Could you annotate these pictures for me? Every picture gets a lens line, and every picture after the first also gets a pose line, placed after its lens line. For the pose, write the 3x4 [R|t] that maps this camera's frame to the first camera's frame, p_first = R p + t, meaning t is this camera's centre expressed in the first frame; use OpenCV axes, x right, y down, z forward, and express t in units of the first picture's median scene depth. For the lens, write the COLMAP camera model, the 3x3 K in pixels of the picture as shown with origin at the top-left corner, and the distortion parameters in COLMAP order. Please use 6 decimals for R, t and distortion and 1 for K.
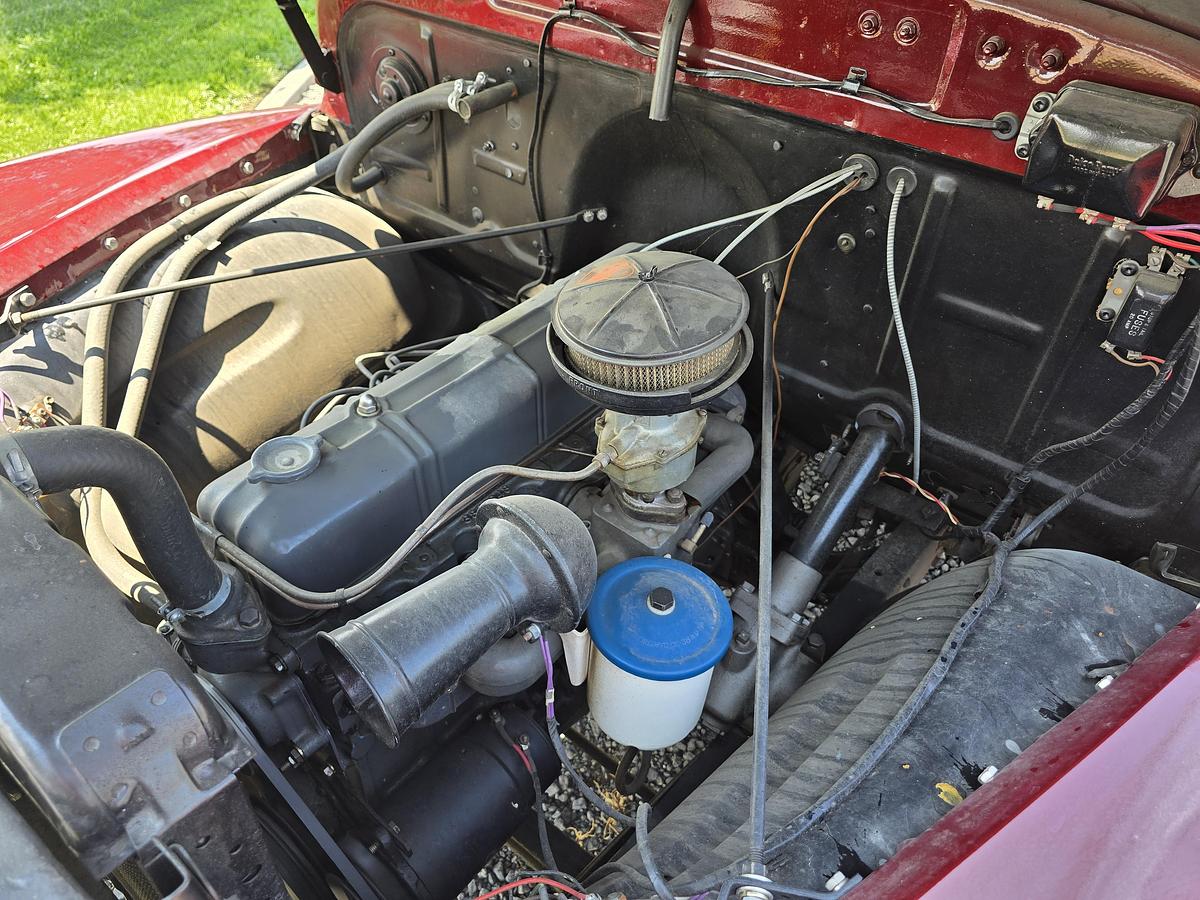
lens RADIAL K [[838.9, 0, 604.1], [0, 838.9, 442.9], [0, 0, 1]] dist [0.064252, -0.065271]
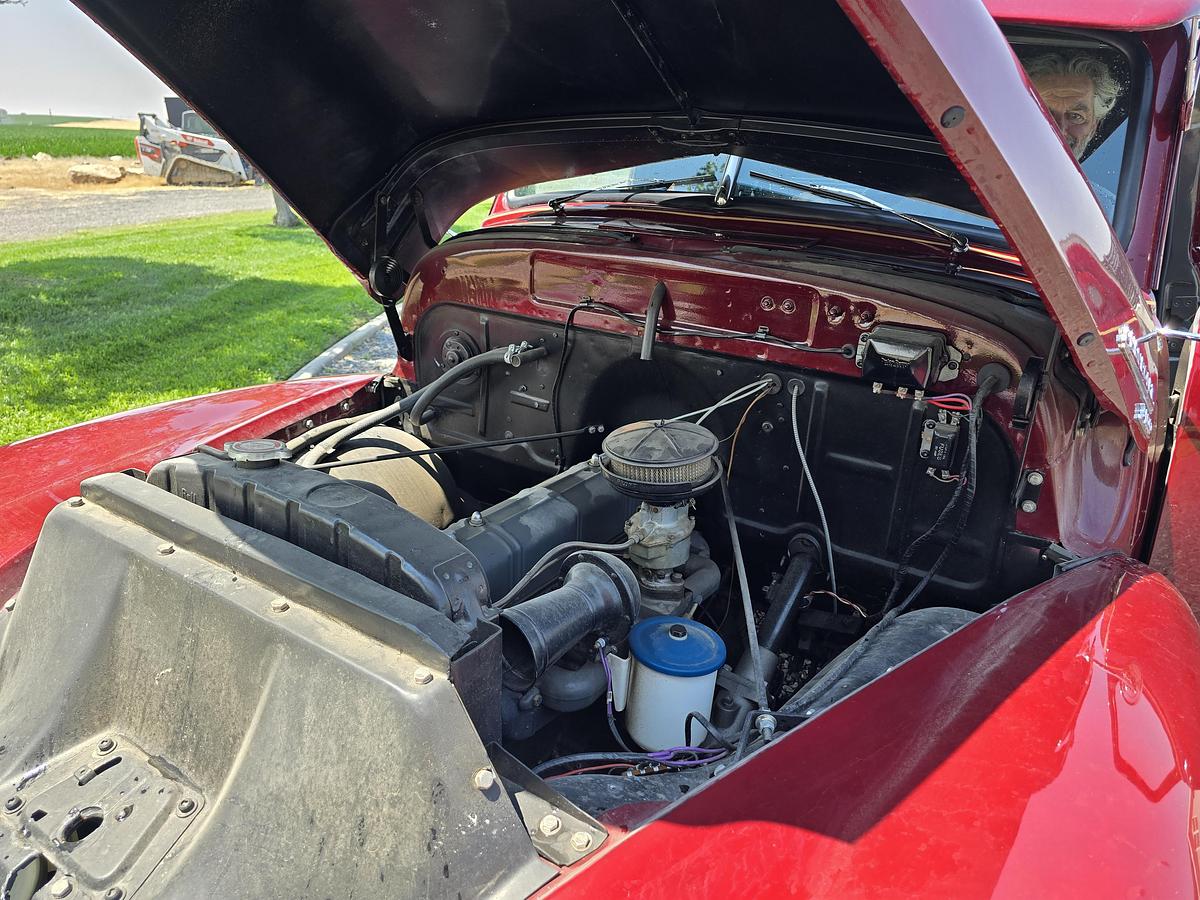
lens RADIAL K [[801.3, 0, 602.4], [0, 801.3, 417.6], [0, 0, 1]] dist [0.121900, -0.193727]
pose [[0.996129, -0.005791, 0.087711, -0.143462], [0.038164, 0.927369, -0.372196, 0.271417], [-0.079185, 0.374102, 0.924001, -0.353686]]
